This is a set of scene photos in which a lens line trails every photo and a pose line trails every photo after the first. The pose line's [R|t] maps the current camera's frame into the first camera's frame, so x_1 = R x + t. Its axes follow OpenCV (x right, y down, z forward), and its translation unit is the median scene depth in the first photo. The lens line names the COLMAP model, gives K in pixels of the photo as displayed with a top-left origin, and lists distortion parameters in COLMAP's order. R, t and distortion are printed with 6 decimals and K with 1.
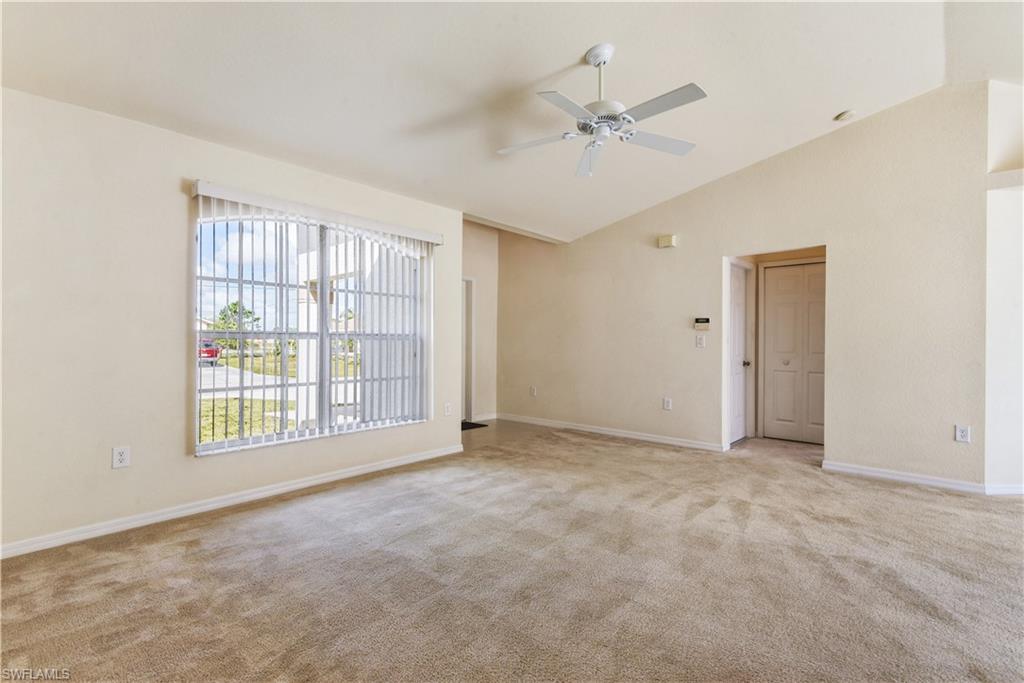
lens RADIAL K [[473.0, 0, 512.6], [0, 473.0, 345.6], [0, 0, 1]] dist [-0.001986, -0.005207]
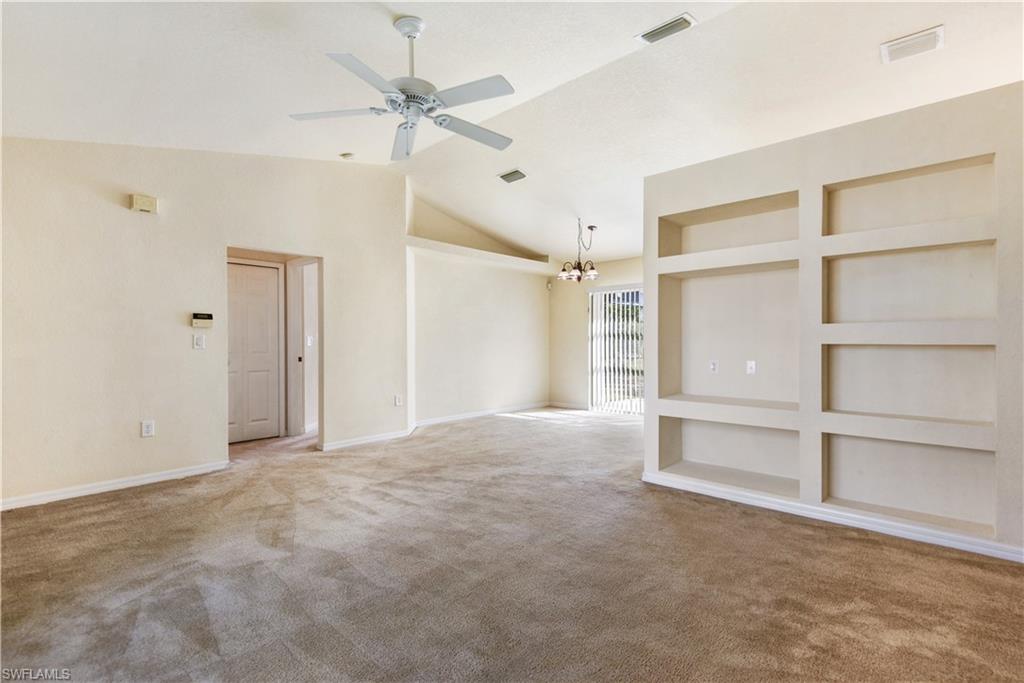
lens RADIAL K [[473.0, 0, 512.4], [0, 473.0, 343.4], [0, 0, 1]] dist [-0.001986, -0.005207]
pose [[-0.006580, -0.011796, 0.999909, -0.591029], [0.019046, 0.999748, 0.011919, -0.007679], [-0.999797, 0.019123, -0.006354, 0.654764]]
